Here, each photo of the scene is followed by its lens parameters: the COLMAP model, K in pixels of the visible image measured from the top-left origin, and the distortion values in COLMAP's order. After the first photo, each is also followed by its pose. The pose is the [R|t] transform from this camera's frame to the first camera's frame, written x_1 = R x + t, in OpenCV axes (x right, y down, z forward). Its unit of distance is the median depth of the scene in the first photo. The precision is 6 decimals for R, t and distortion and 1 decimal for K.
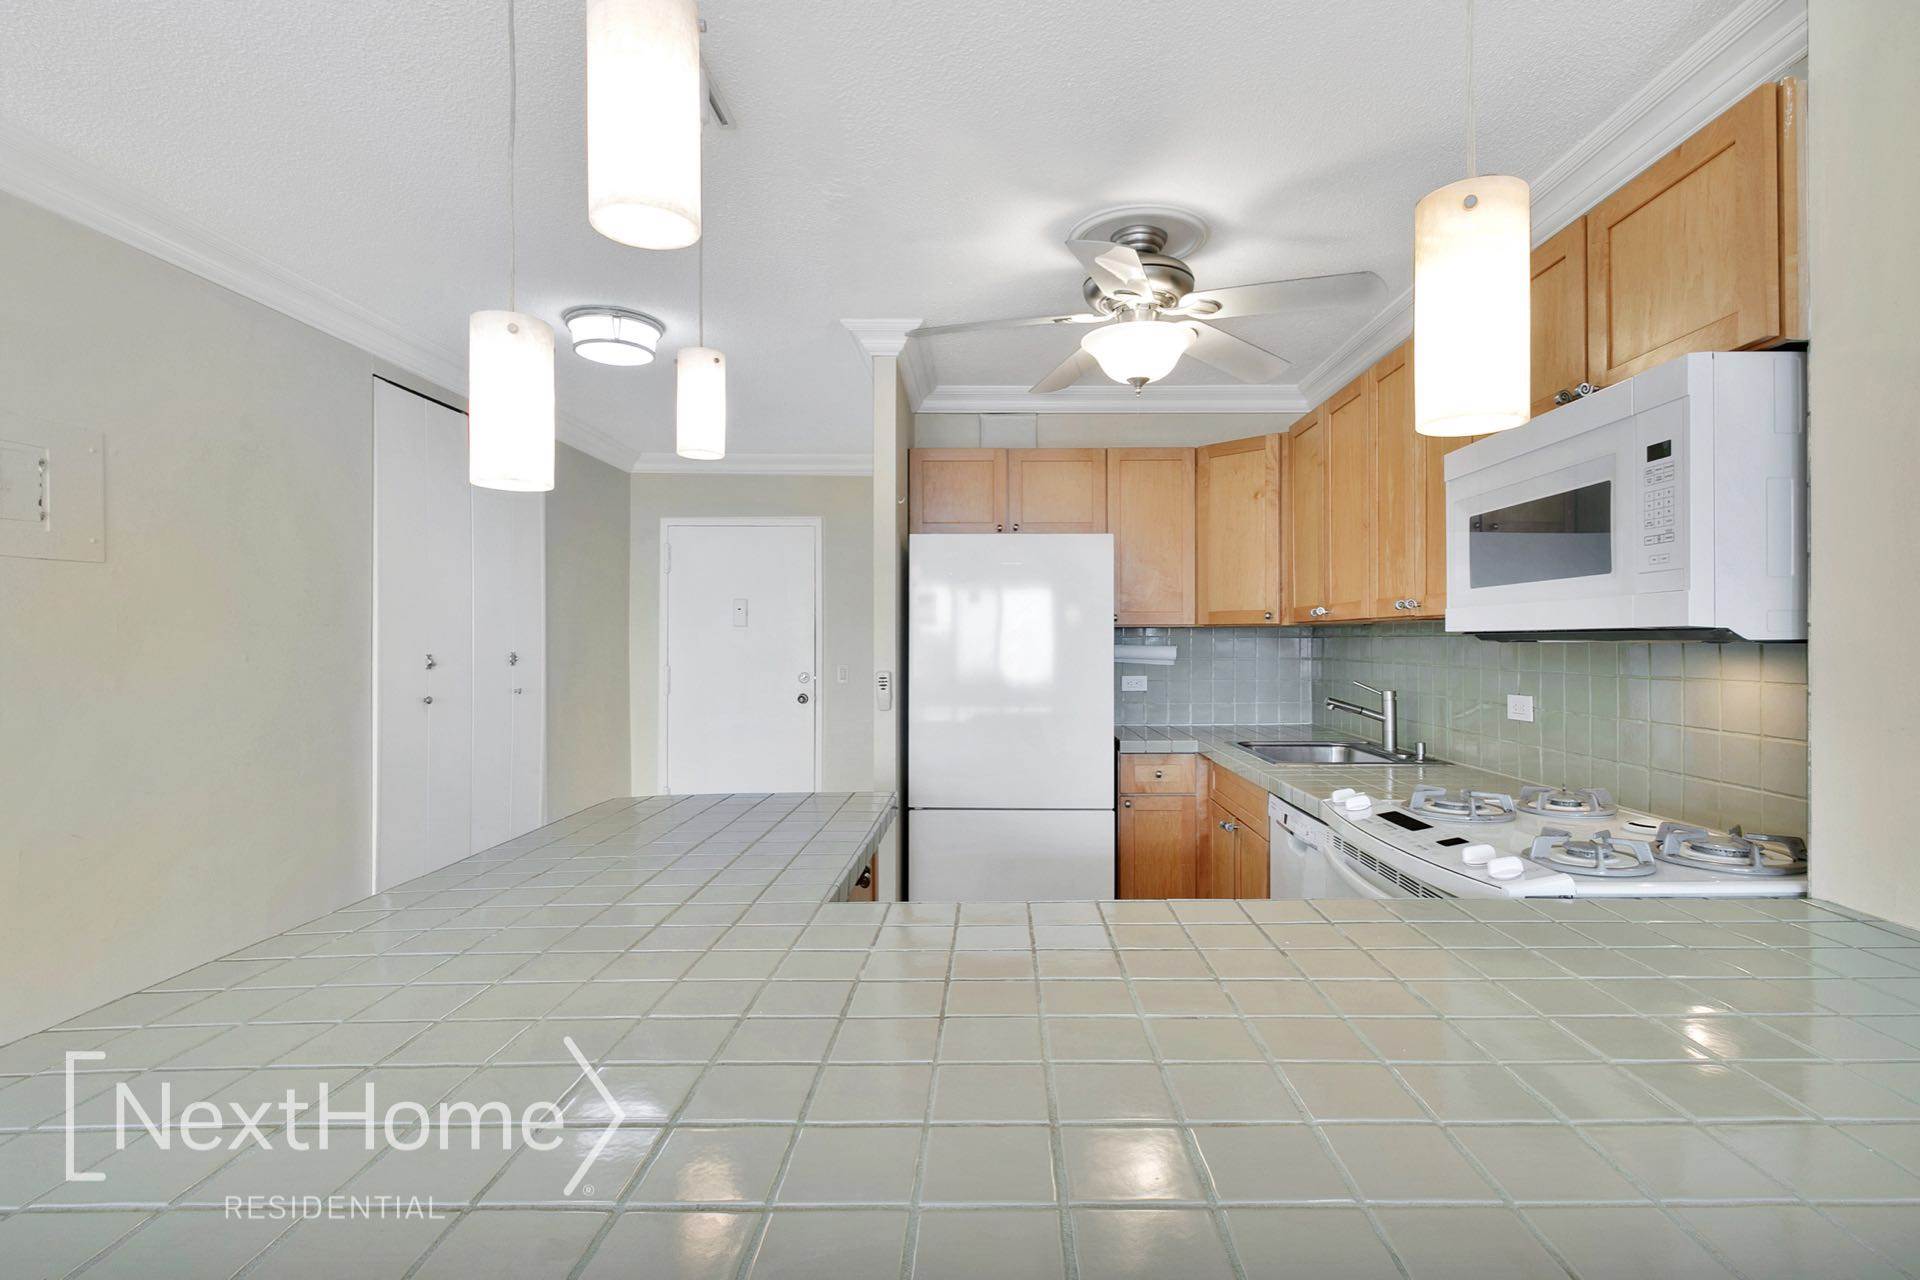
lens RADIAL K [[901.5, 0, 963.7], [0, 901.5, 637.9], [0, 0, 1]] dist [0.002668, 0.000555]
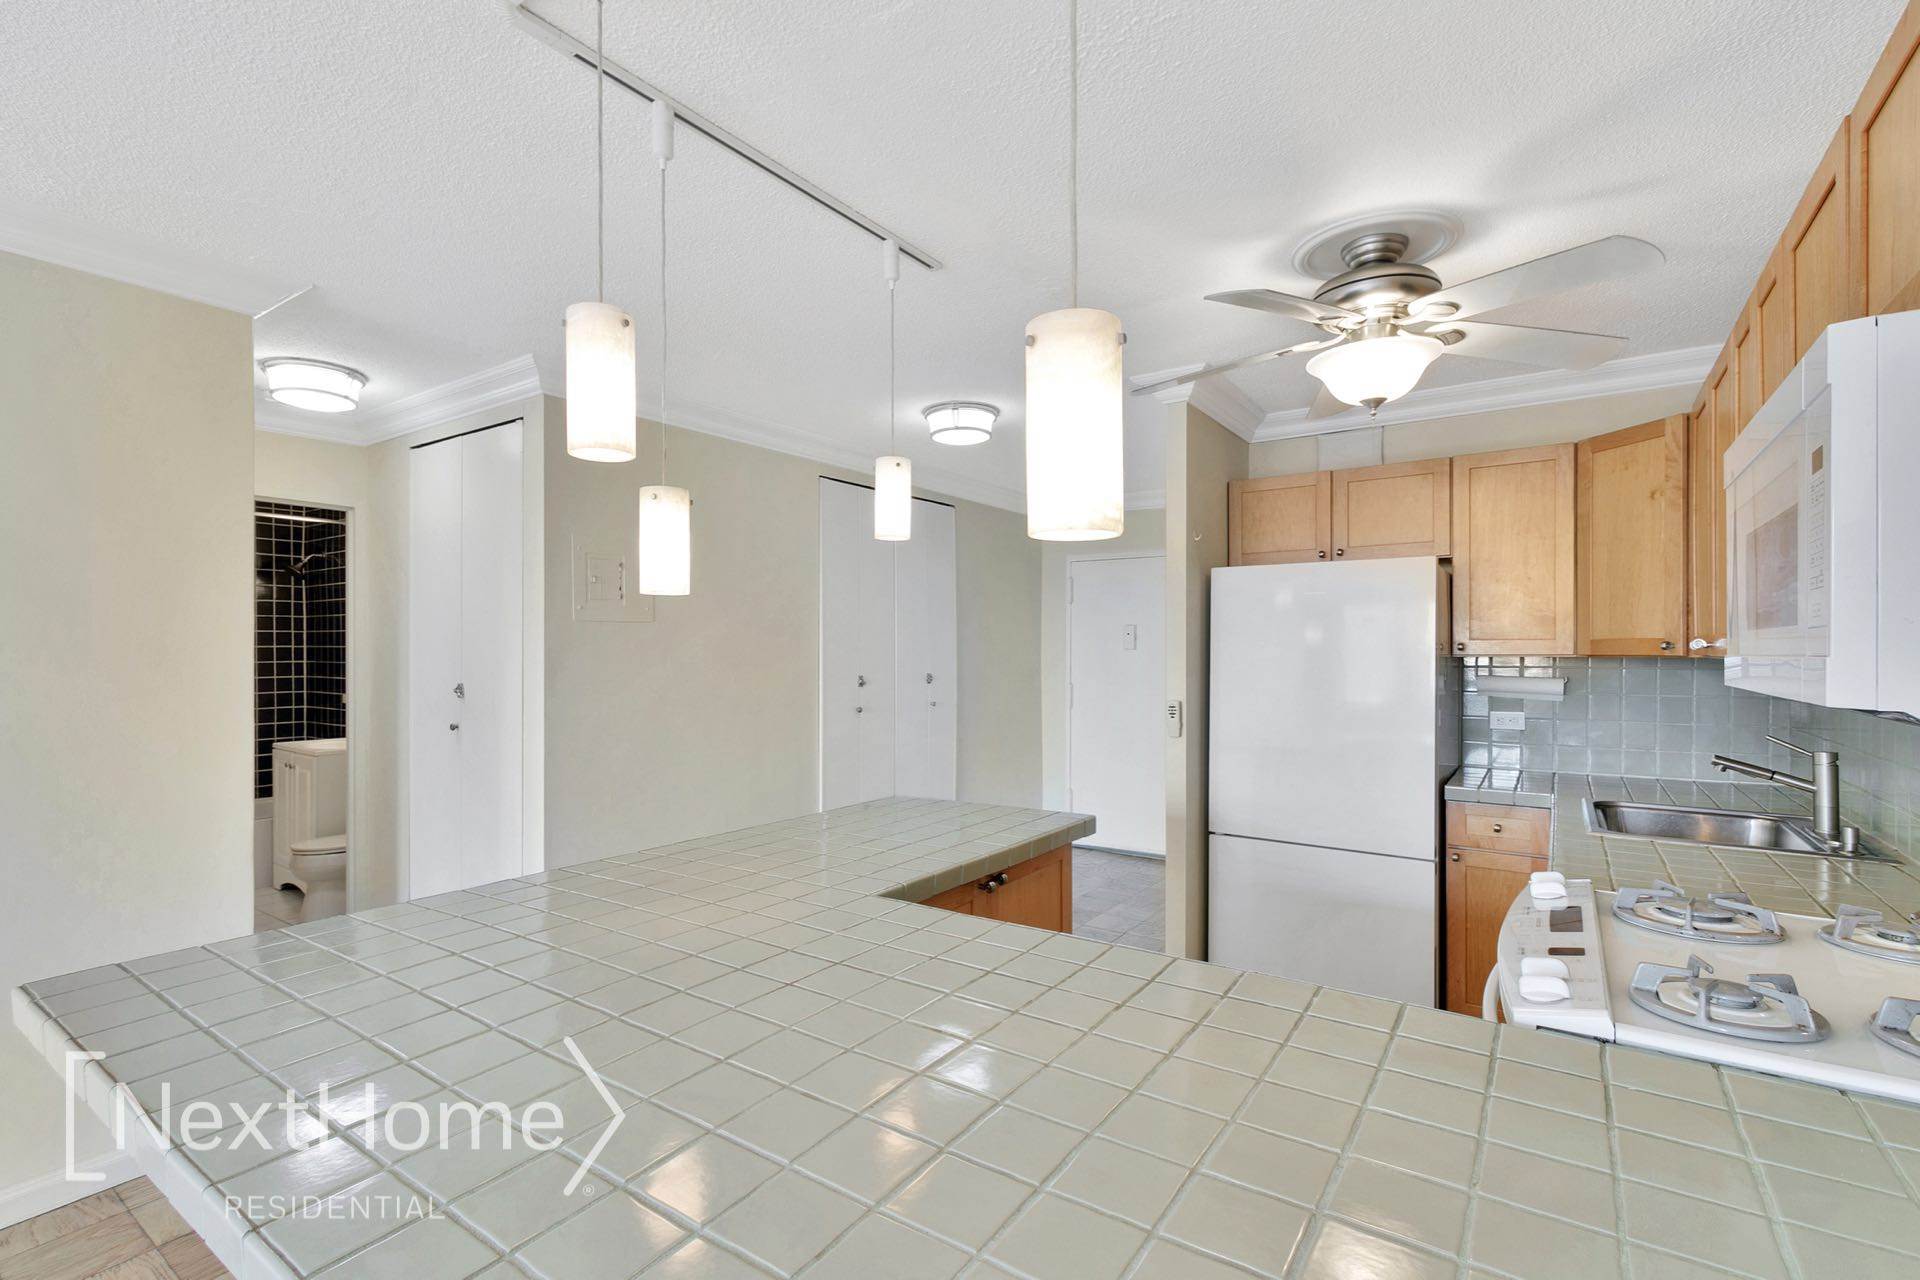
lens RADIAL K [[864.1, 0, 959.7], [0, 864.1, 651.6], [0, 0, 1]] dist [0.001912, 0.000415]
pose [[0.823710, 0.002403, -0.567006, 0.291742], [0.002132, 0.999971, 0.007334, -0.029890], [0.567007, -0.007250, 0.823681, 0.020087]]
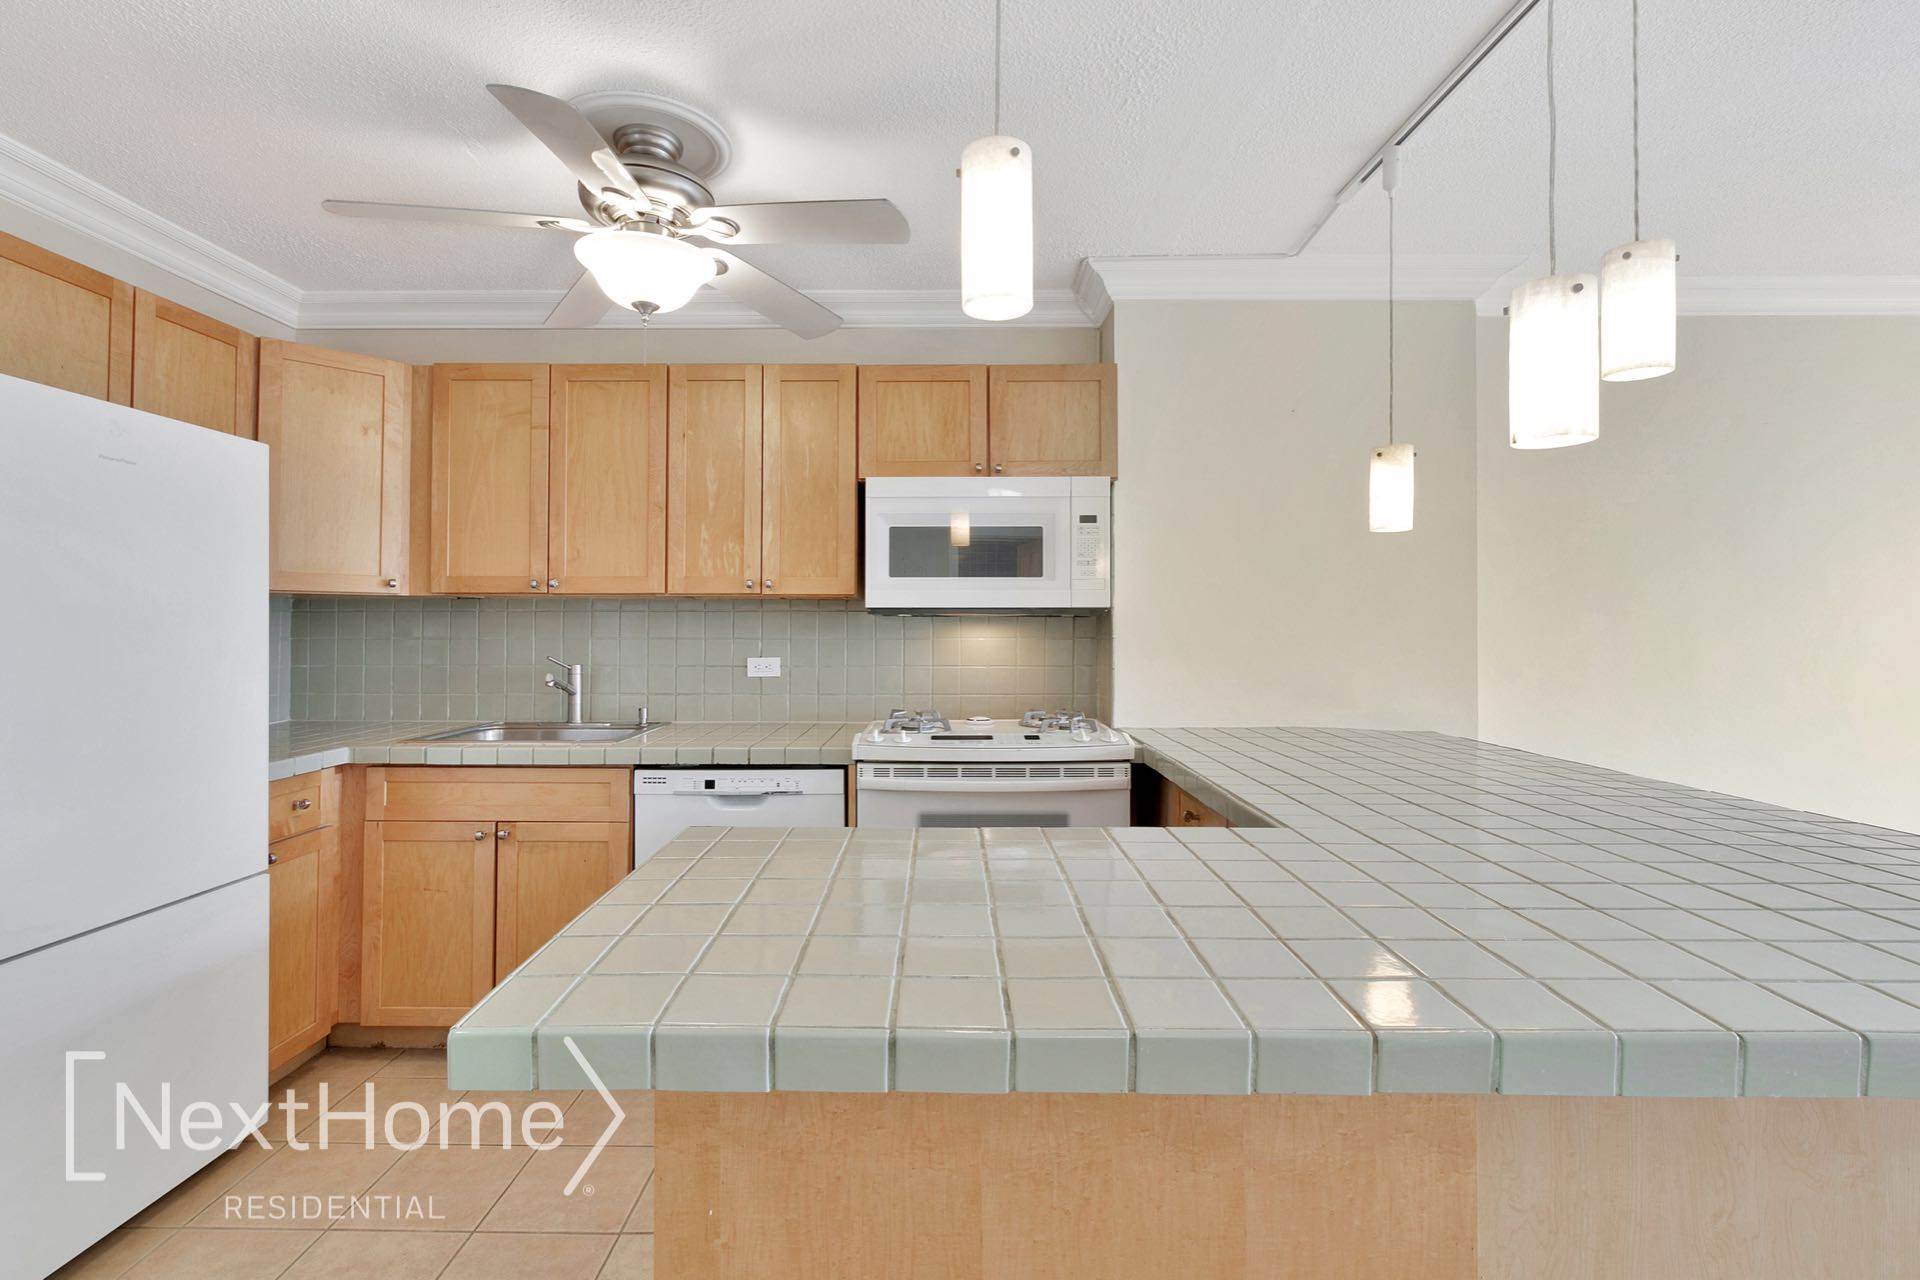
lens RADIAL K [[892.3, 0, 954.5], [0, 892.3, 610.2], [0, 0, 1]] dist [0.000473, 0.000061]
pose [[-0.005304, 0.011274, 0.999922, -0.535232], [-0.007379, 0.999909, -0.011313, 0.006554], [-0.999959, -0.007438, -0.005220, 0.597423]]
